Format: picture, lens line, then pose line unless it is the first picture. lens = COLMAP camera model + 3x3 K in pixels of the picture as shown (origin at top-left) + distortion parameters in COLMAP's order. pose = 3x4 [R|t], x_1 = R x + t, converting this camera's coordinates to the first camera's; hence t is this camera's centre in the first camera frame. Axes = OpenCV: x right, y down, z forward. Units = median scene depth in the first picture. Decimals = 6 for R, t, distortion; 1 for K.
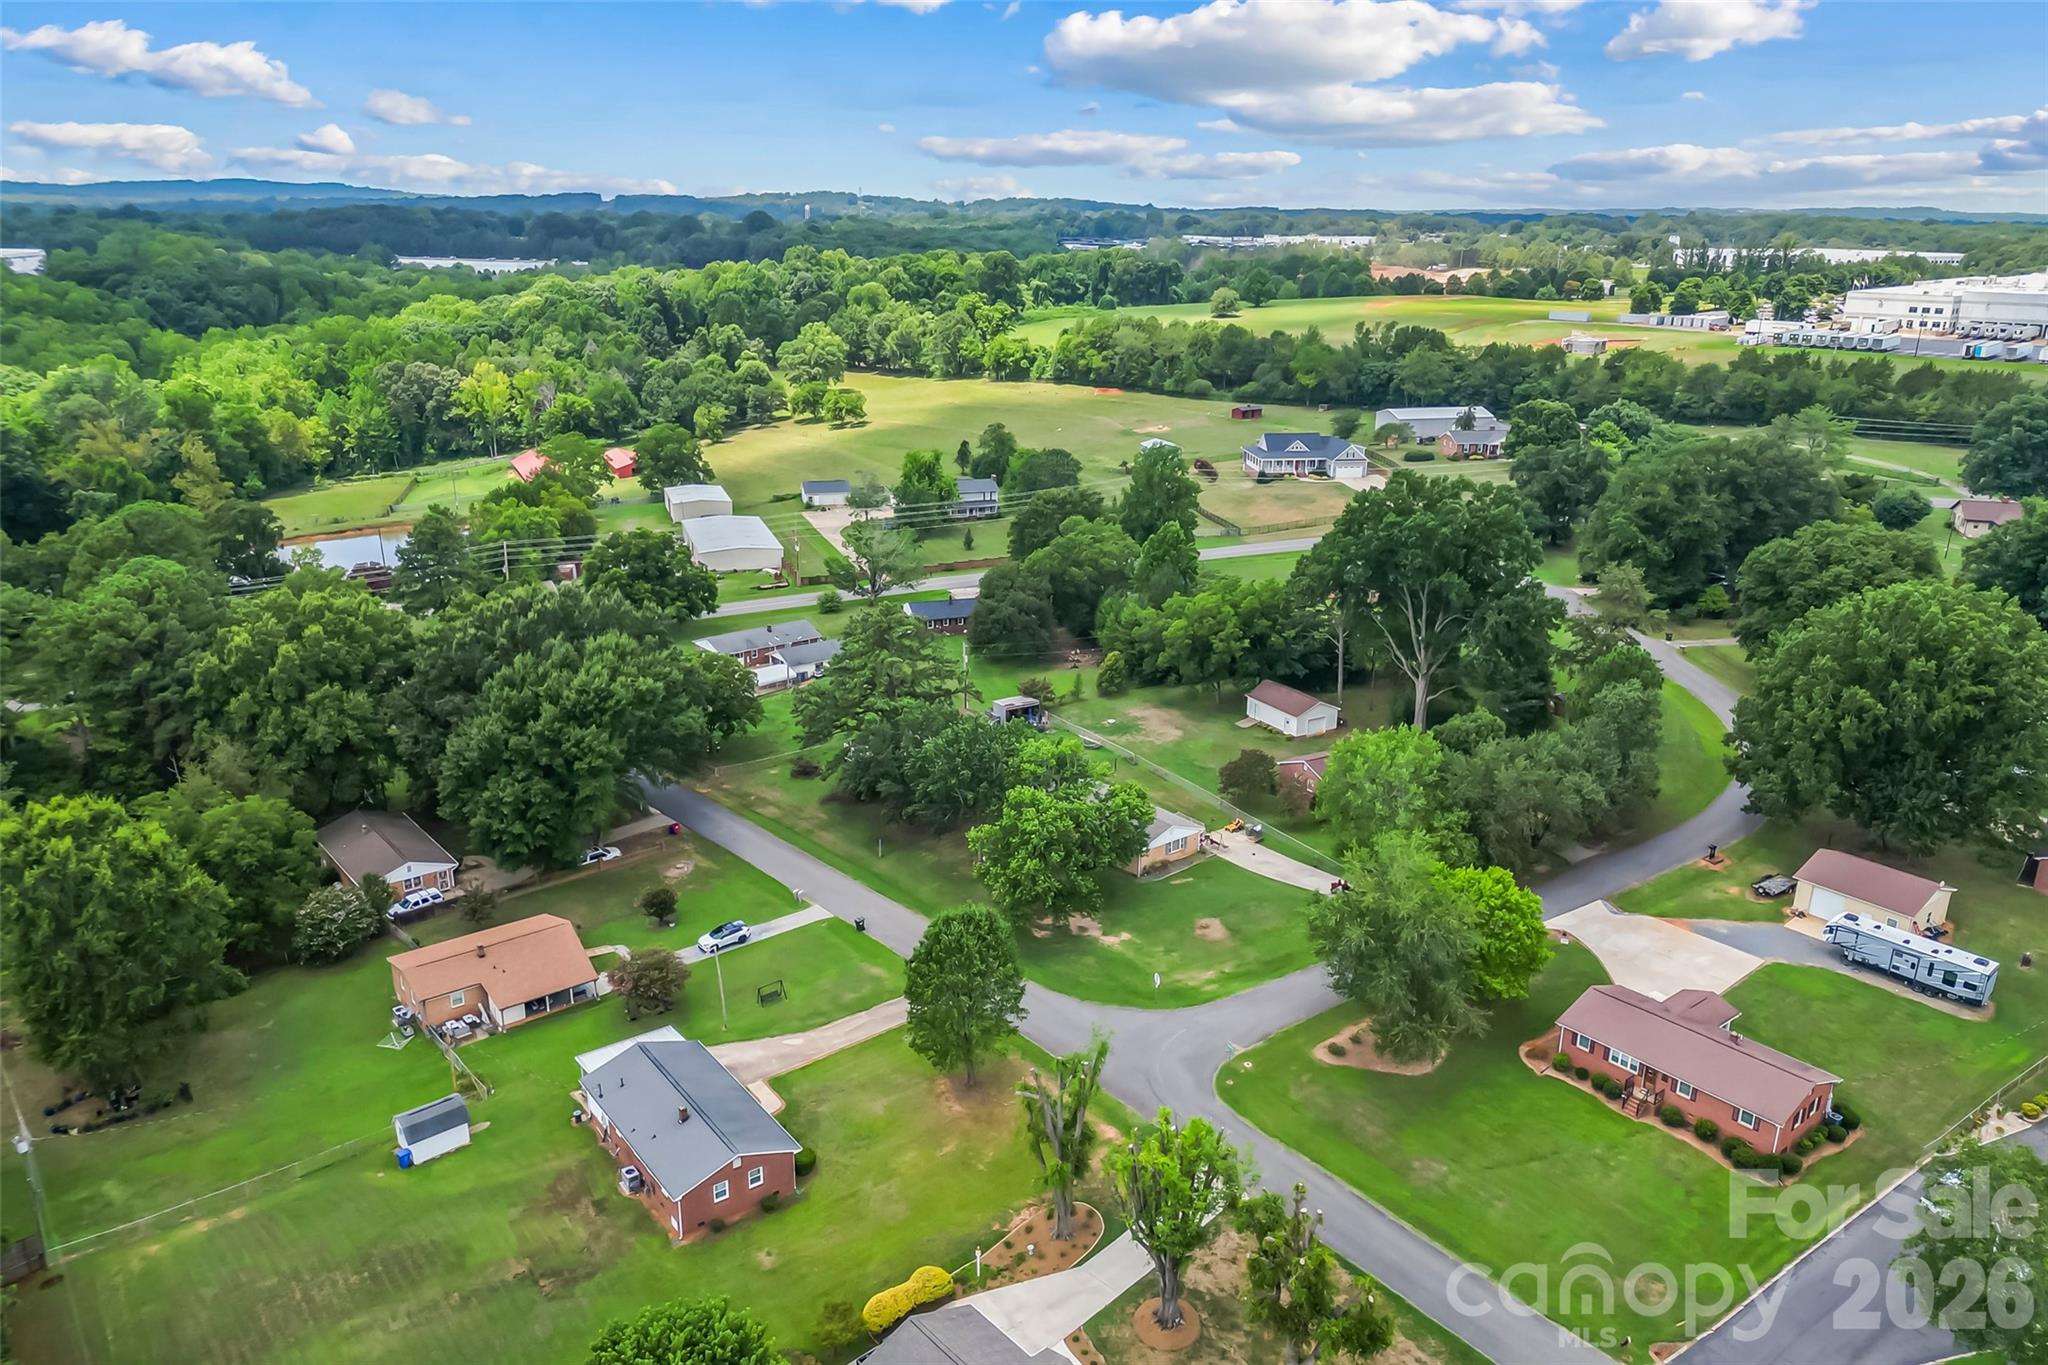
lens RADIAL K [[1400.3, 0, 1024.0], [0, 1400.3, 682.5], [0, 0, 1]] dist [0.067785, -0.062799]
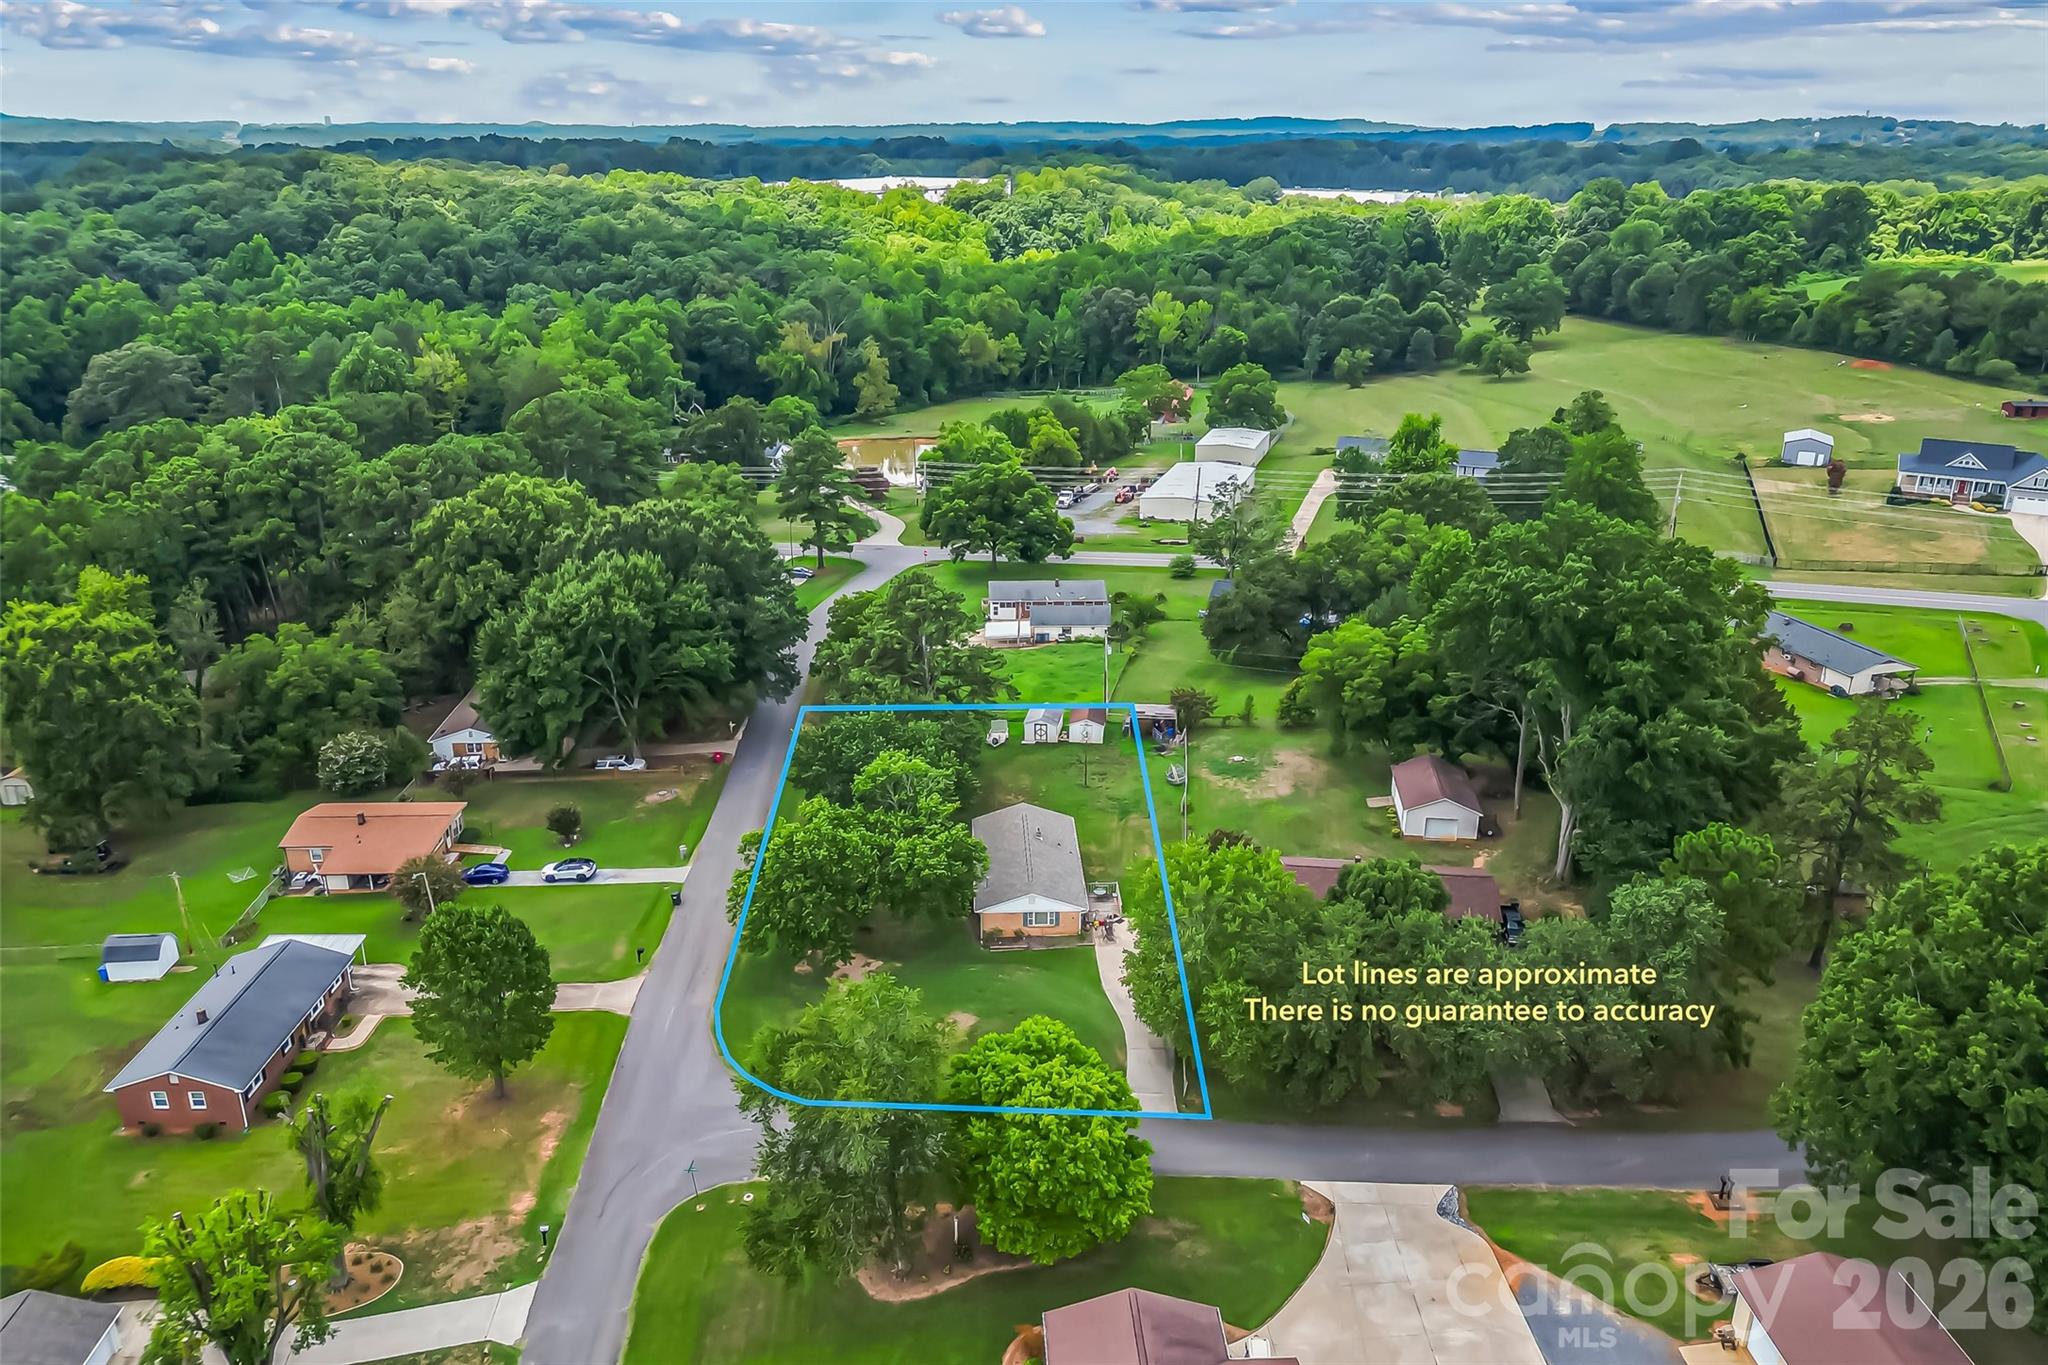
lens RADIAL K [[1400.3, 0, 1024.0], [0, 1400.3, 682.5], [0, 0, 1]] dist [0.067785, -0.062799]
pose [[0.821531, 0.203931, -0.532447, 0.321721], [-0.180974, 0.978824, 0.095665, -0.059526], [0.540681, 0.017767, 0.841040, 0.192525]]
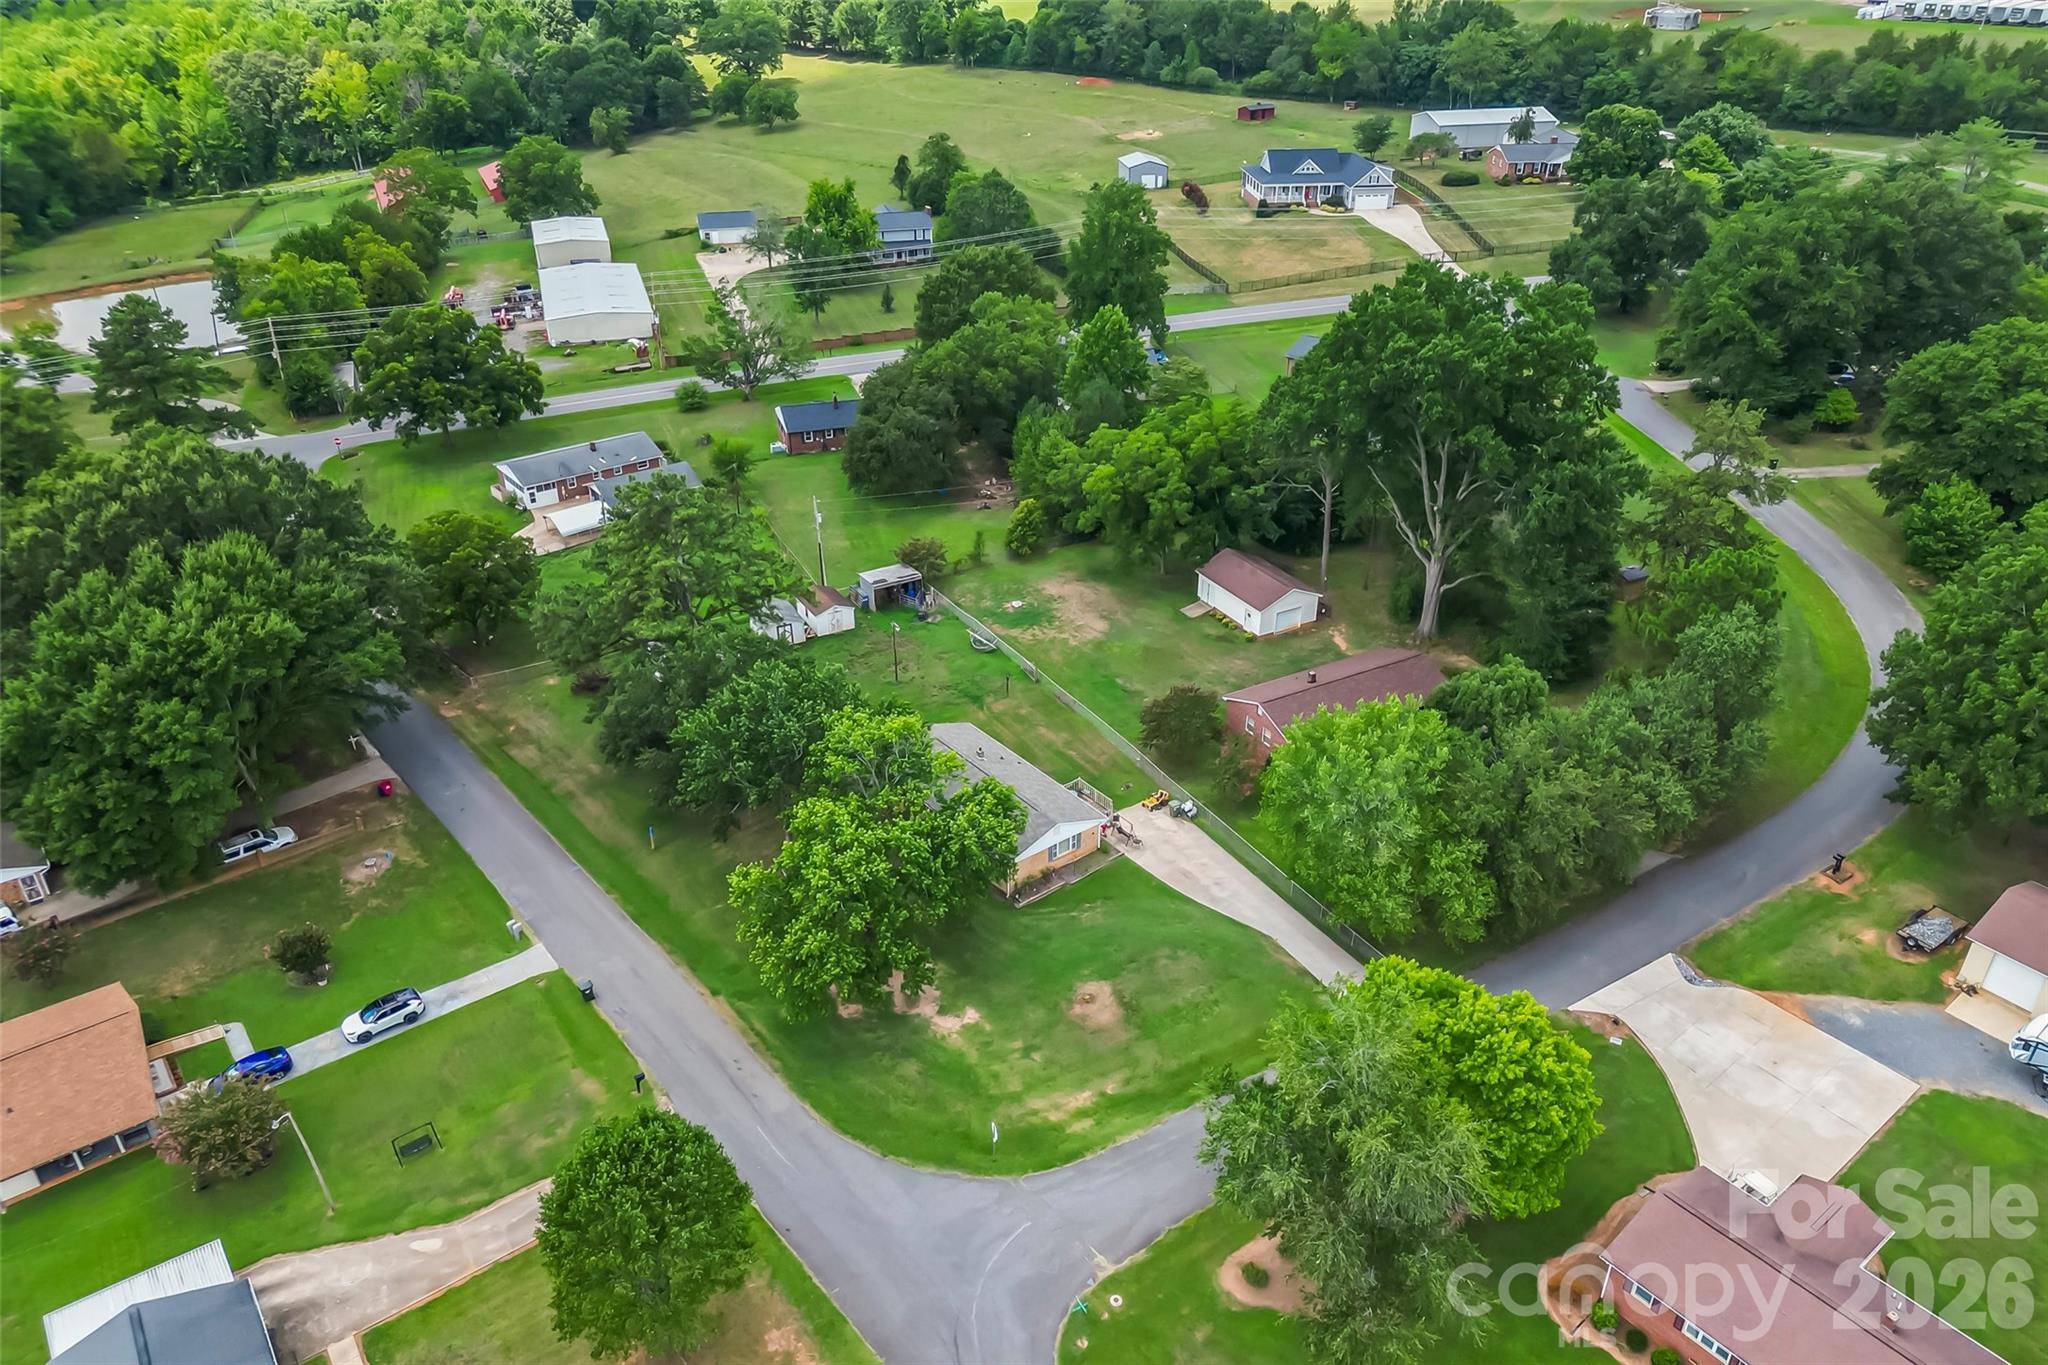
lens RADIAL K [[1457.8, 0, 1026.8], [0, 1457.8, 691.1], [0, 0, 1]] dist [0.047593, -0.035163]
pose [[0.999971, -0.003905, -0.006492, 0.060076], [0.005114, 0.980185, 0.198018, -0.065282], [0.005591, -0.198046, 0.980177, 0.193715]]
